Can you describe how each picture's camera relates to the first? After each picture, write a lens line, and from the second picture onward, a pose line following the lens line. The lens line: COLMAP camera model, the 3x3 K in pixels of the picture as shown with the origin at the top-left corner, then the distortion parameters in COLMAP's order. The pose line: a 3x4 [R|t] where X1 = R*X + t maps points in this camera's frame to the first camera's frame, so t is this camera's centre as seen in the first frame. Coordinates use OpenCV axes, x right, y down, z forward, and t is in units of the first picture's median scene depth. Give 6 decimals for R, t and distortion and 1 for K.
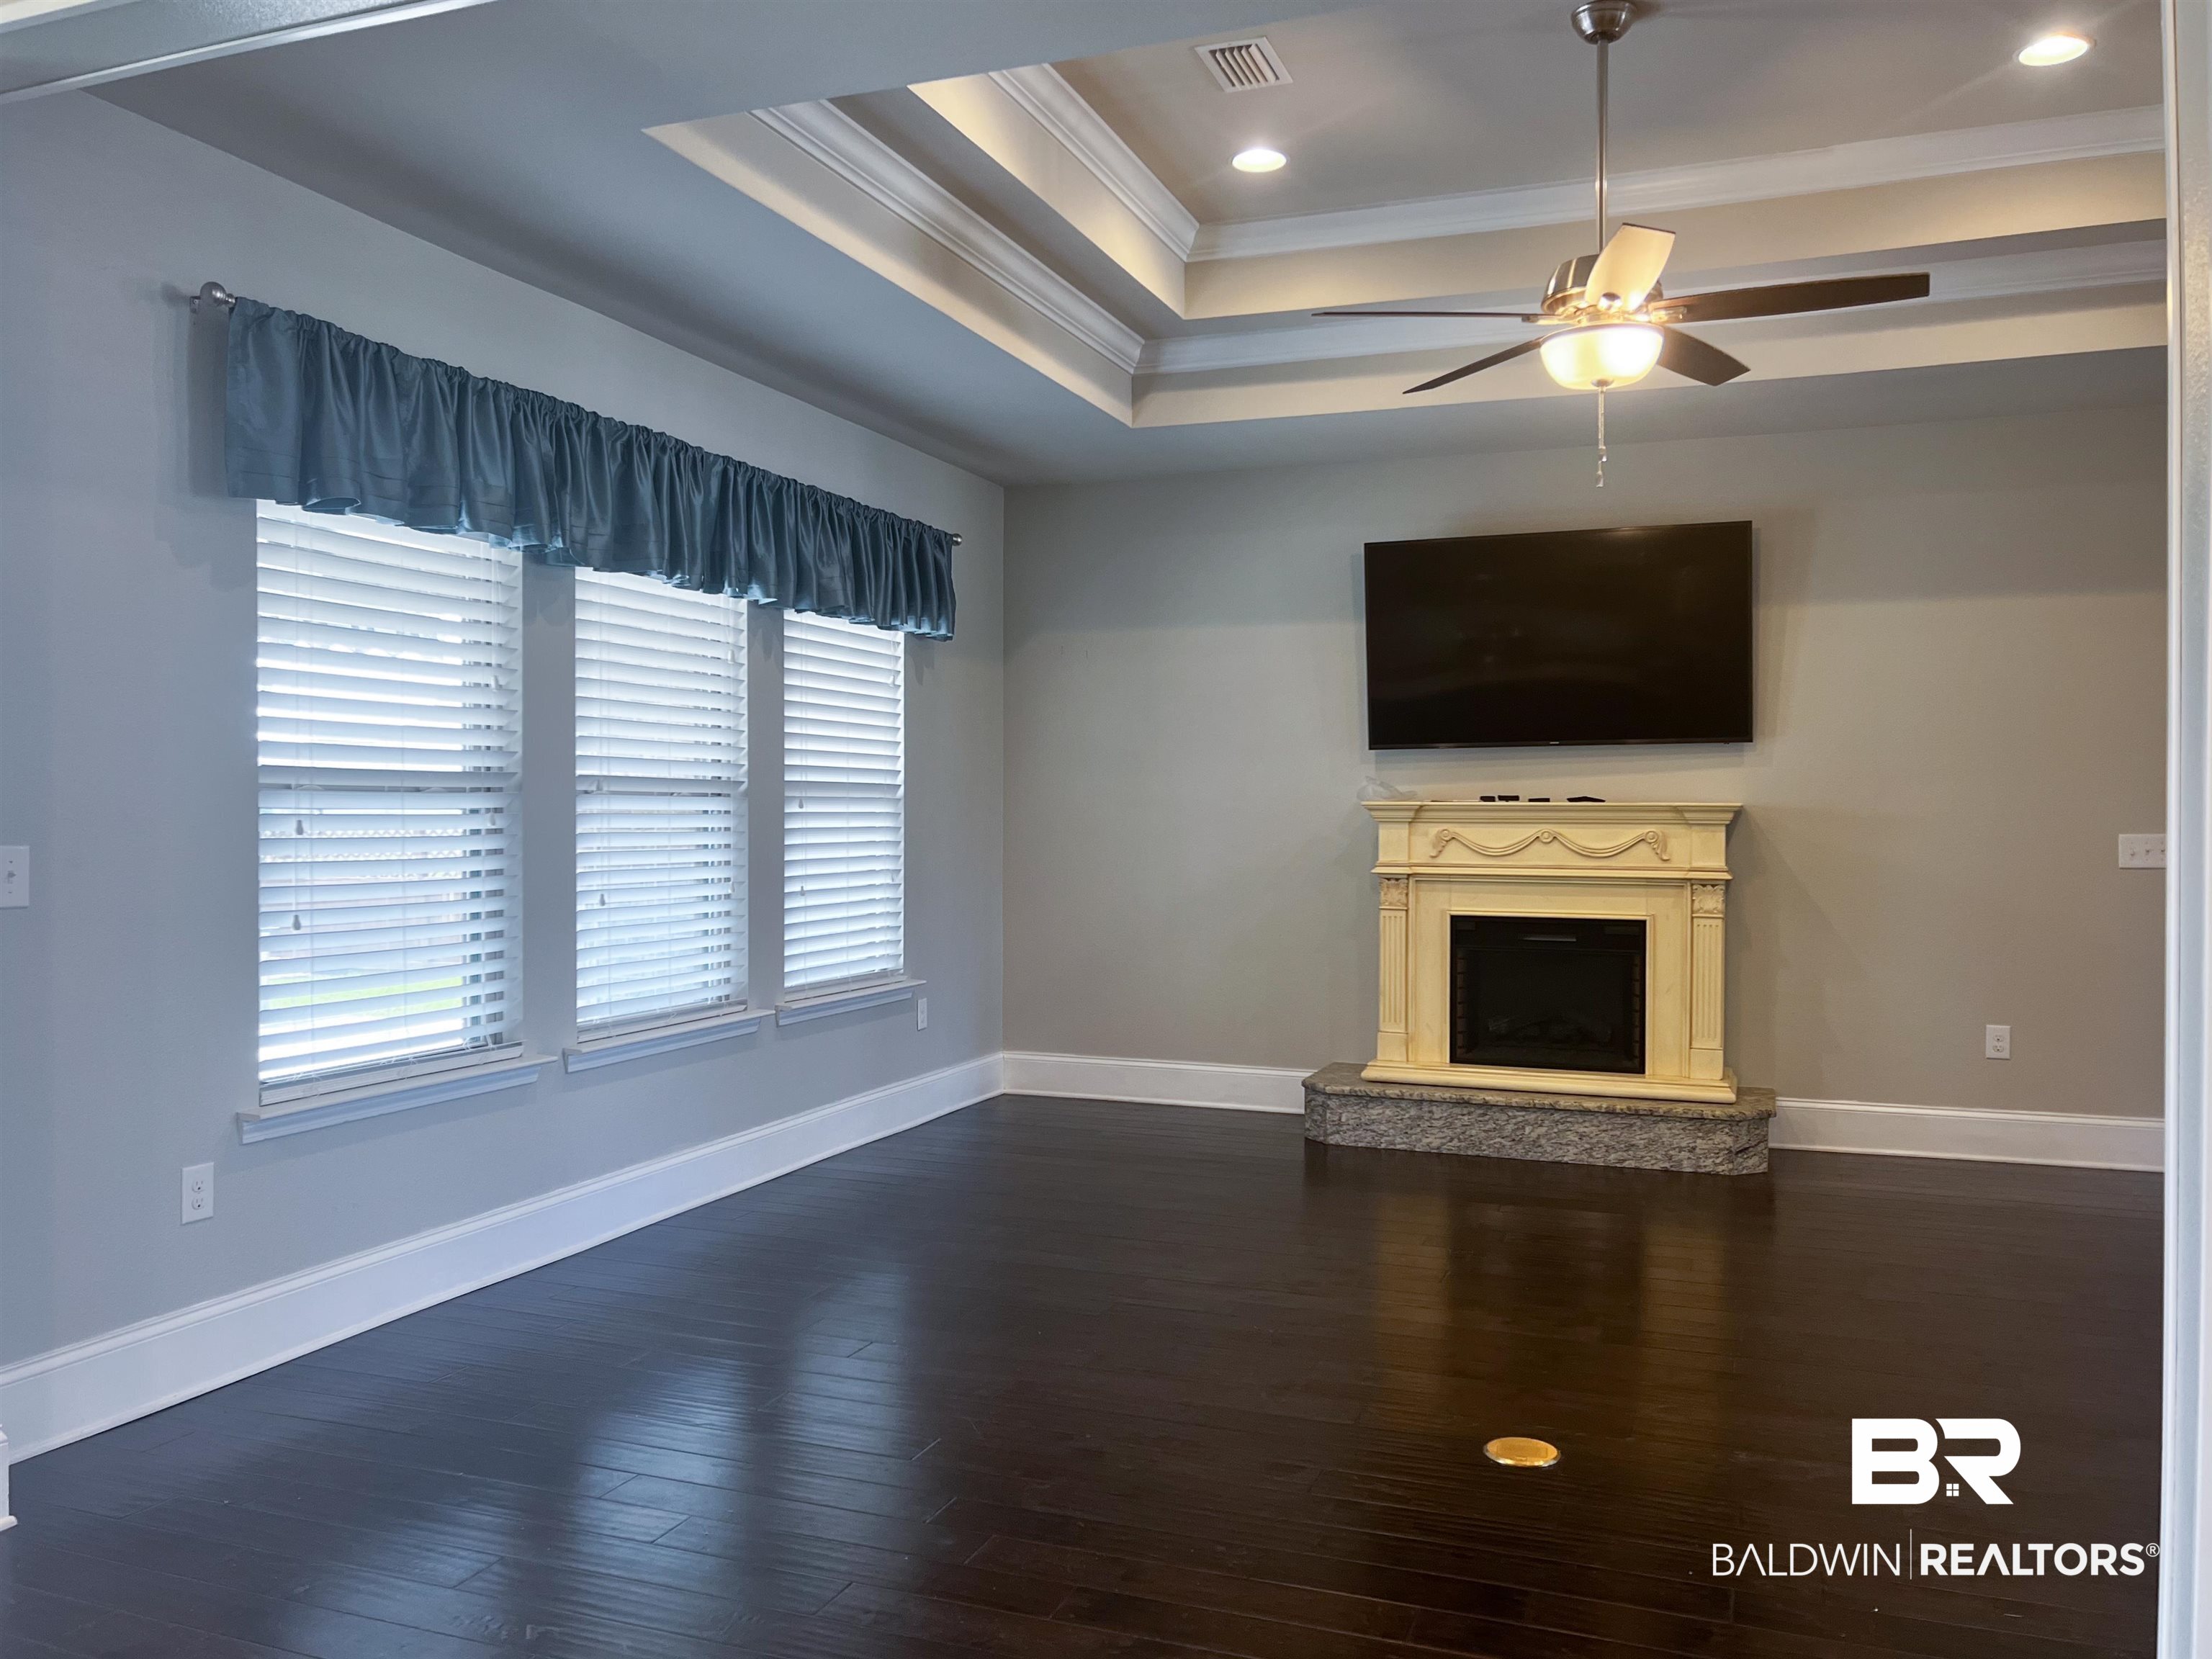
lens RADIAL K [[1715.2, 0, 1123.2], [0, 1715.2, 838.6], [0, 0, 1]] dist [0.003528, 0.007778]
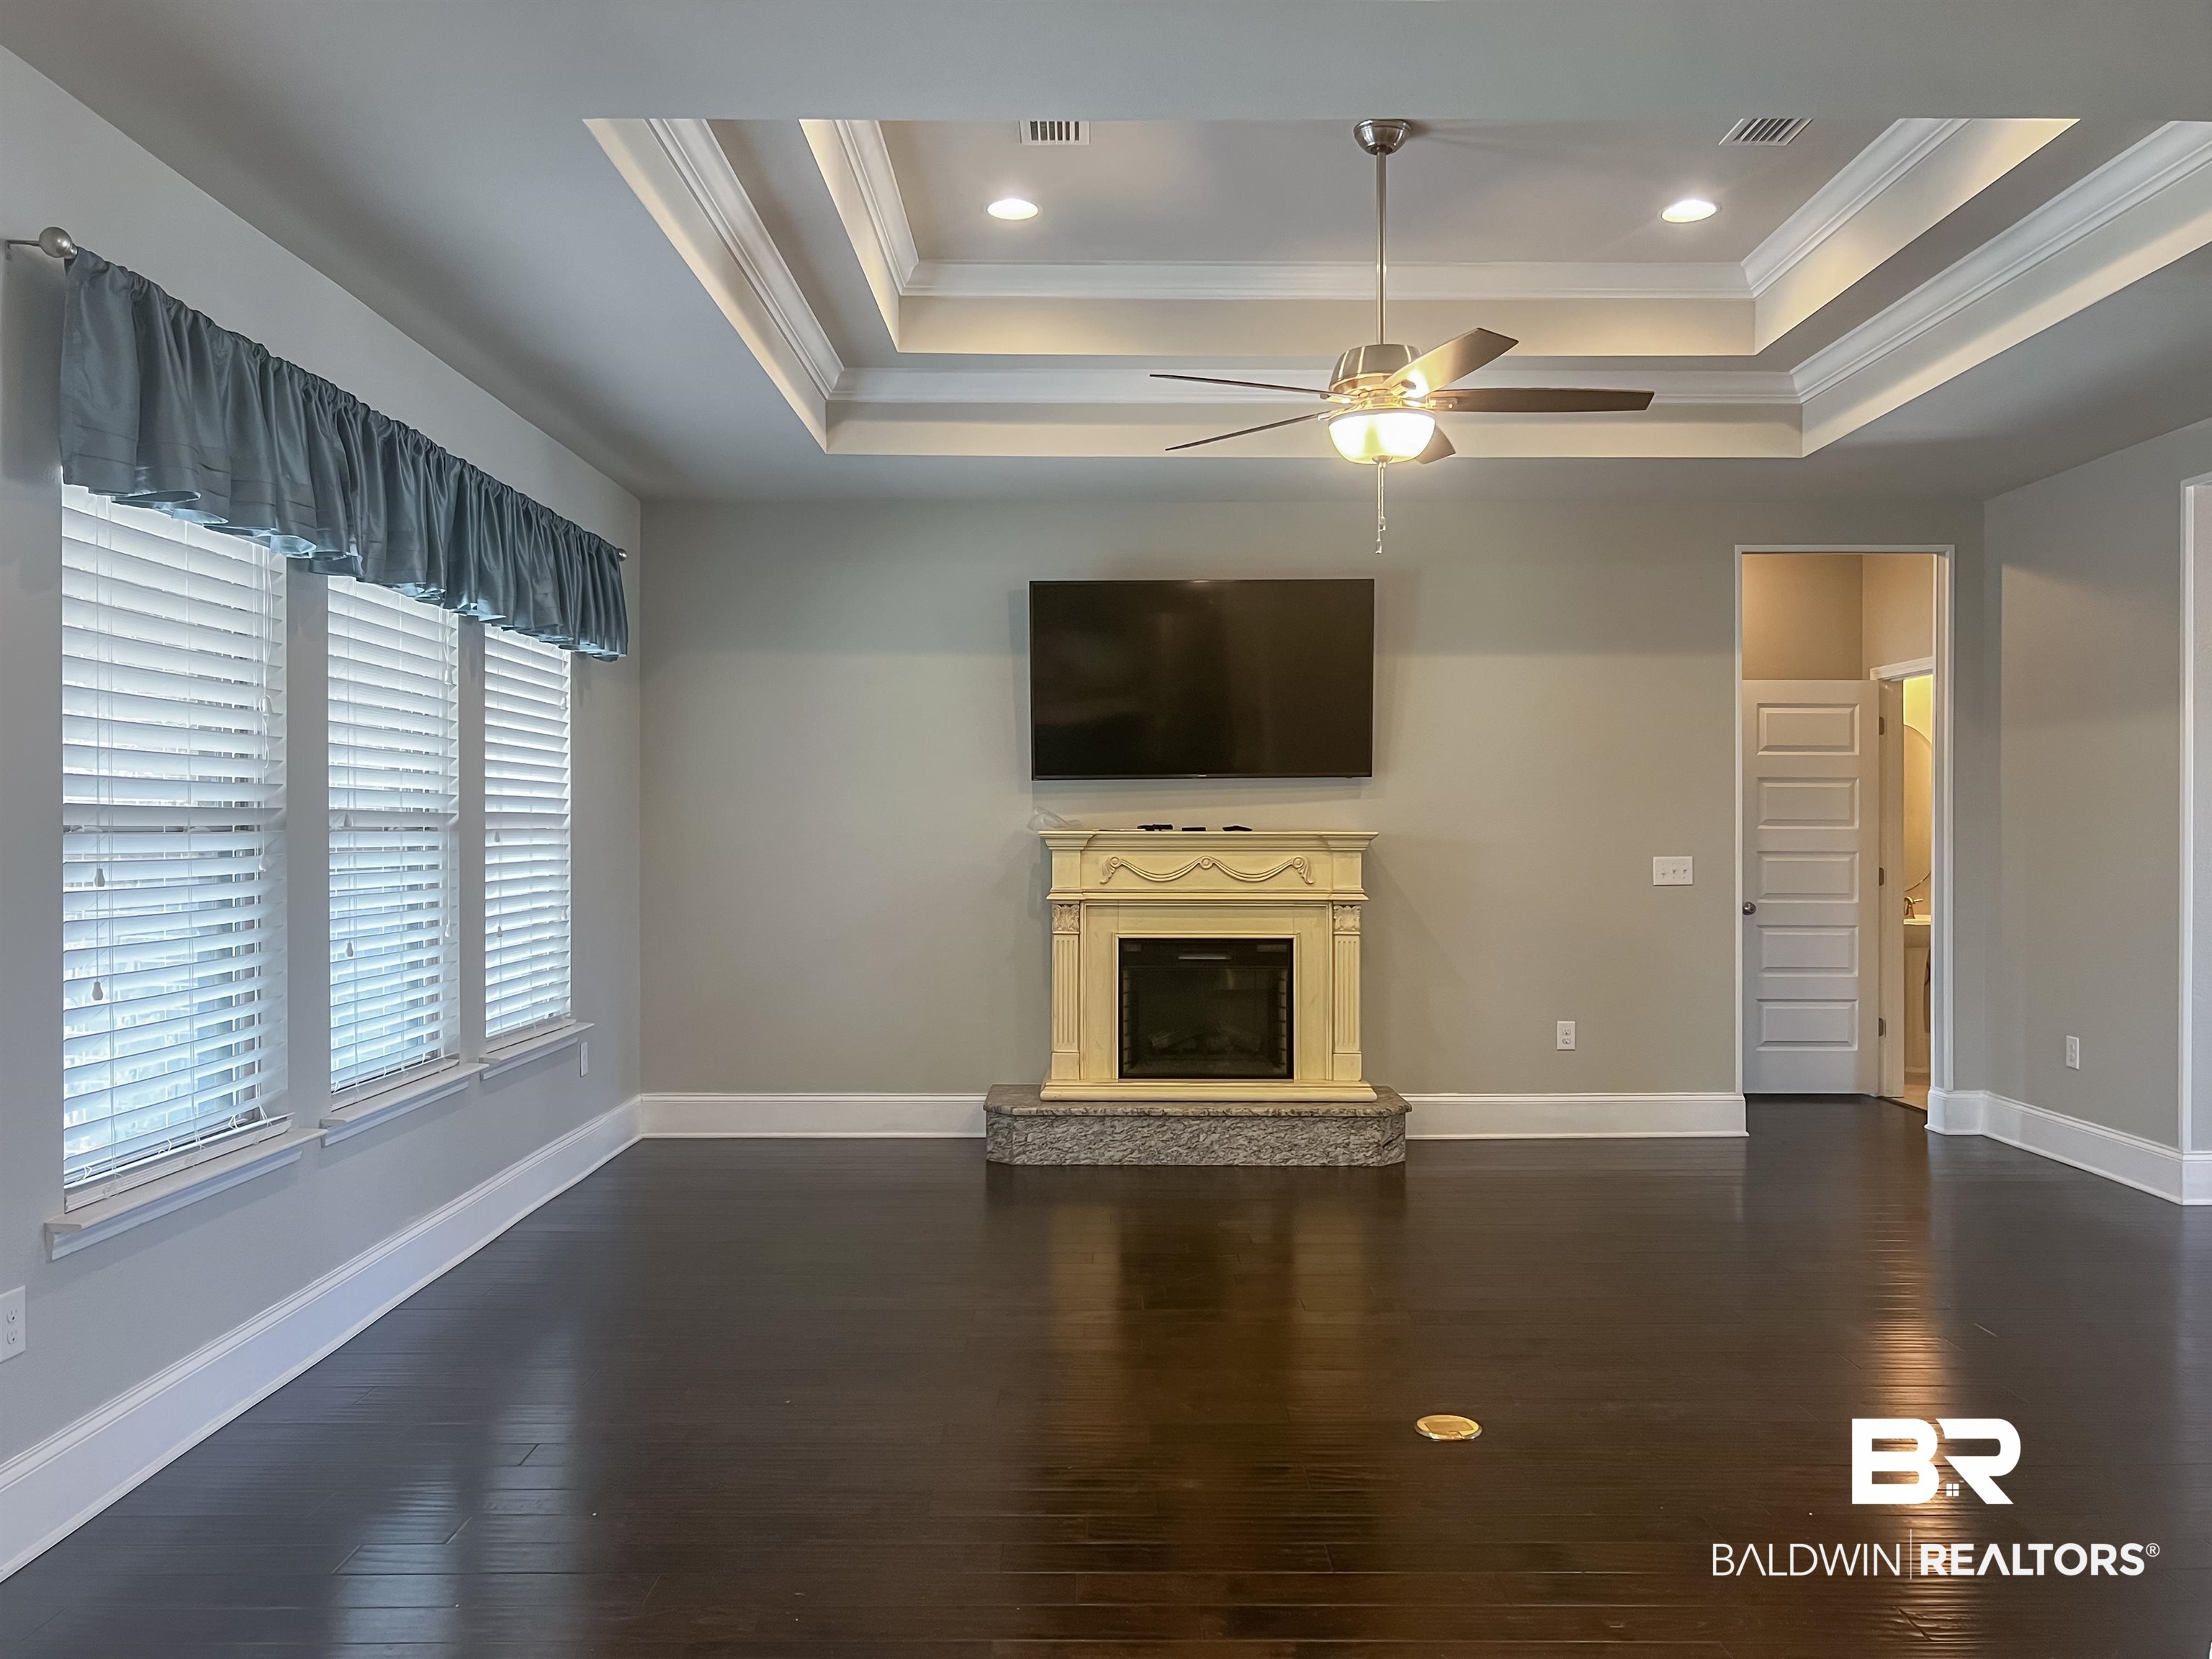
lens RADIAL K [[1715.2, 0, 1121.2], [0, 1715.2, 843.3], [0, 0, 1]] dist [0.003528, 0.007778]
pose [[0.931064, -0.005719, 0.364811, -0.212407], [0.007745, 0.999962, -0.004091, -0.010558], [-0.364773, 0.006634, 0.931073, 0.022049]]
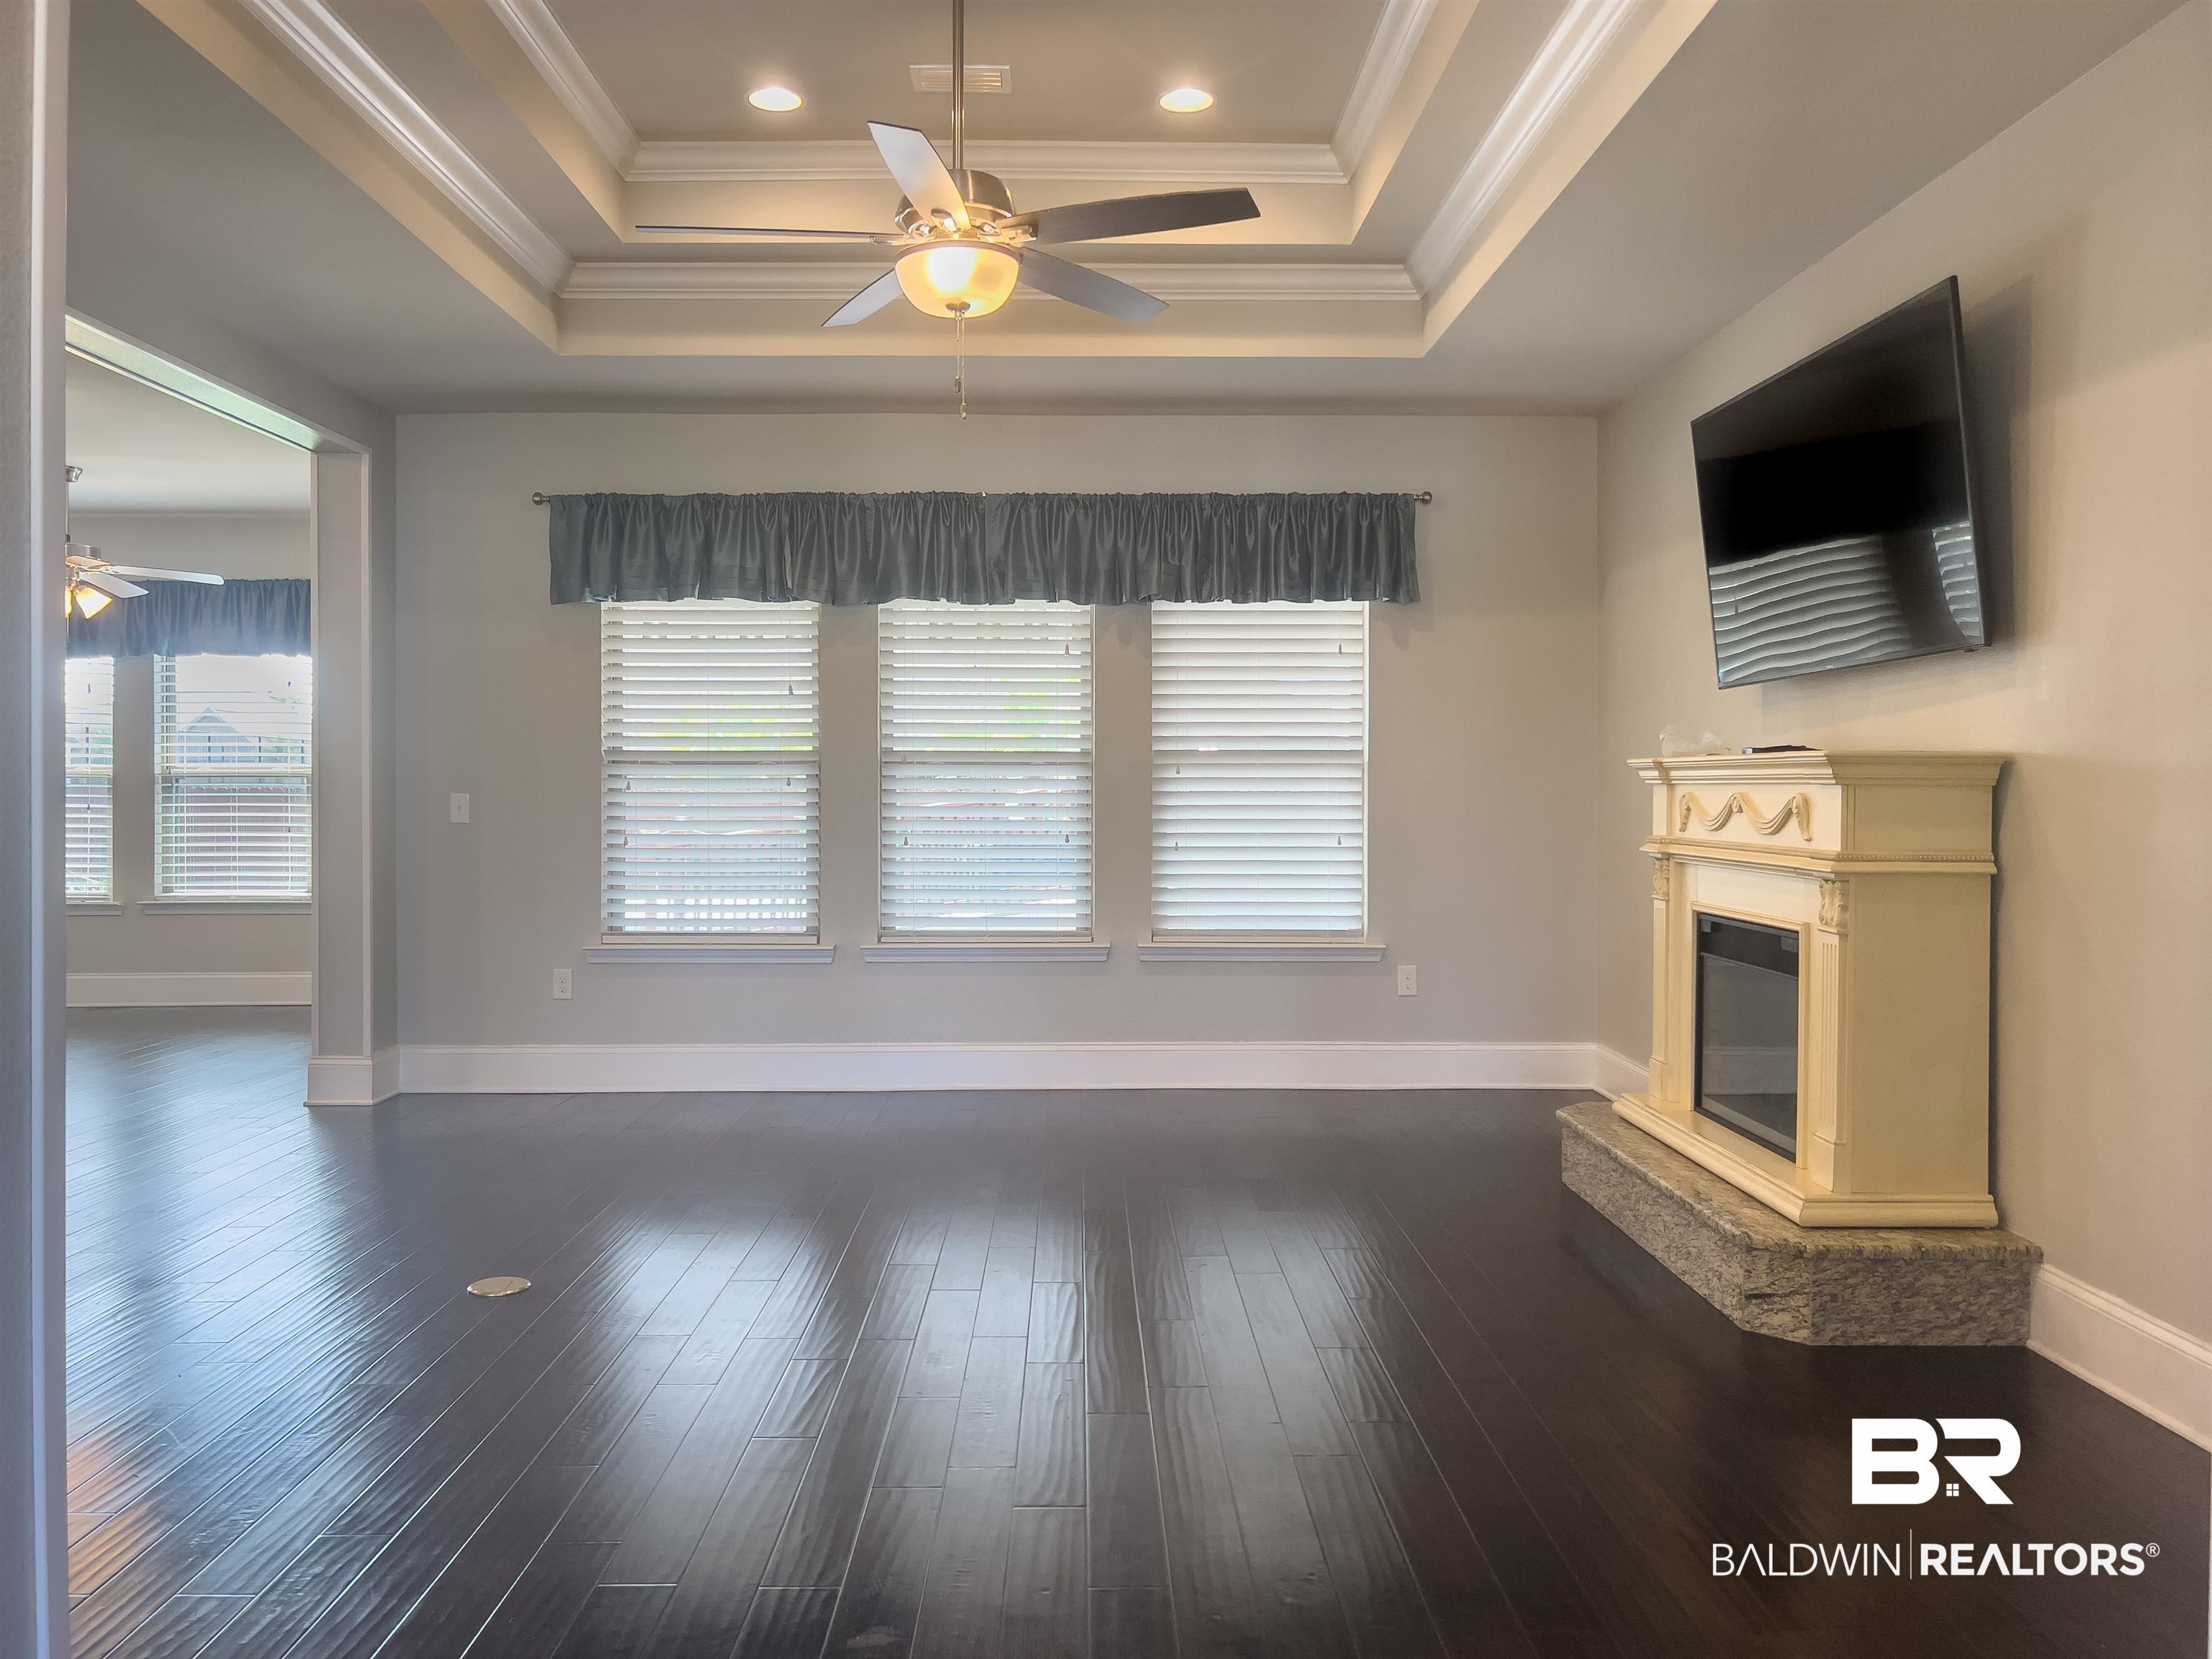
lens RADIAL K [[1715.2, 0, 1068.0], [0, 1715.2, 780.4], [0, 0, 1]] dist [0.003528, 0.007778]
pose [[0.358271, -0.008718, -0.933577, 0.851049], [-0.014978, 0.999774, -0.015084, 0.005070], [0.933497, 0.019387, 0.358060, 0.525073]]
